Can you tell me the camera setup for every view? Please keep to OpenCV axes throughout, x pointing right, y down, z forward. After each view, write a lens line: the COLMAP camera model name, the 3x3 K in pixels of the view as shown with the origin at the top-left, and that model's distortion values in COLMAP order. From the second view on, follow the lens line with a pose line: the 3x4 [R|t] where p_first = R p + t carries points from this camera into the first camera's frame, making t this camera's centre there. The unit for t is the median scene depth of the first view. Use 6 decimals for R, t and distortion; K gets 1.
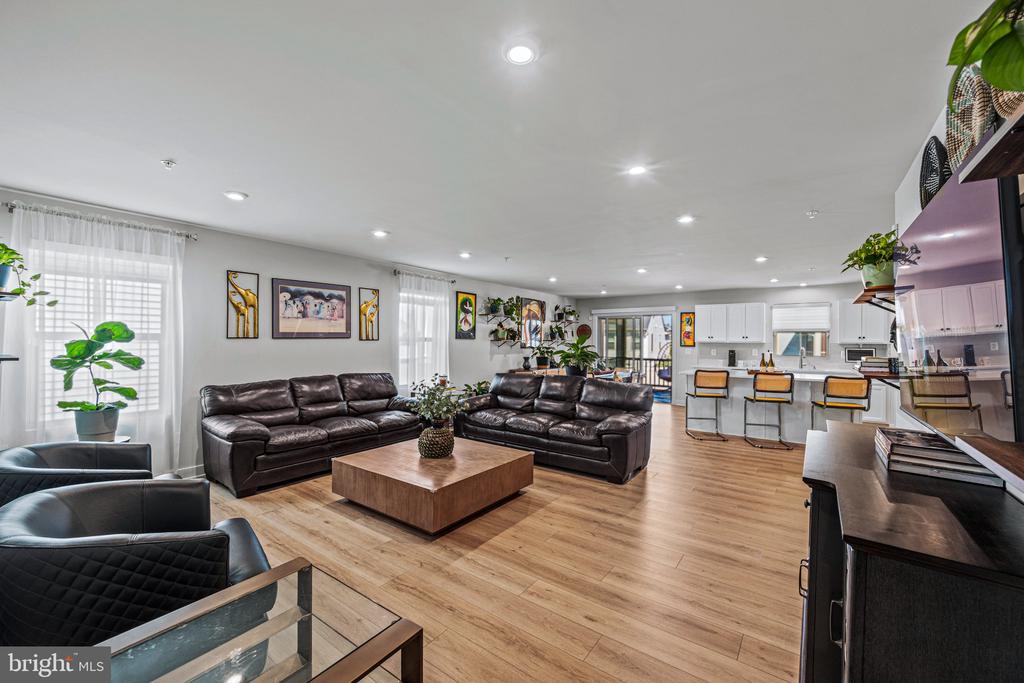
lens RADIAL K [[413.2, 0, 506.1], [0, 413.2, 343.9], [0, 0, 1]] dist [-0.001538, -0.000364]
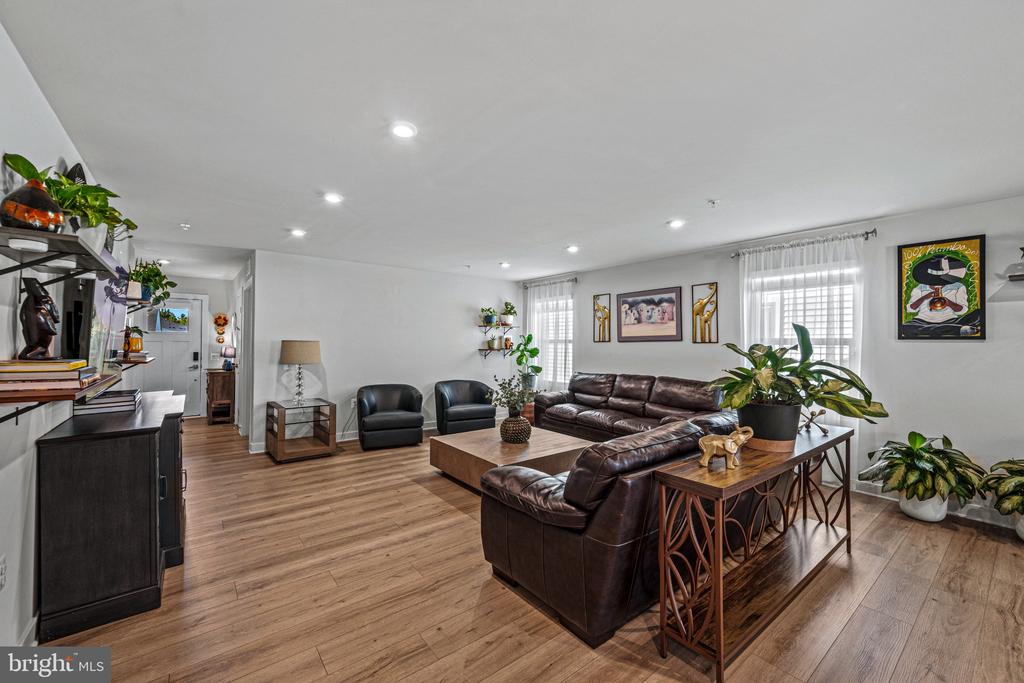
lens RADIAL K [[413.2, 0, 515.4], [0, 413.2, 340.4], [0, 0, 1]] dist [-0.001538, -0.000364]
pose [[-0.263870, -0.013898, -0.964458, 0.682322], [-0.013100, 0.999856, -0.010824, 0.000713], [0.964469, 0.009778, -0.264014, 0.936437]]
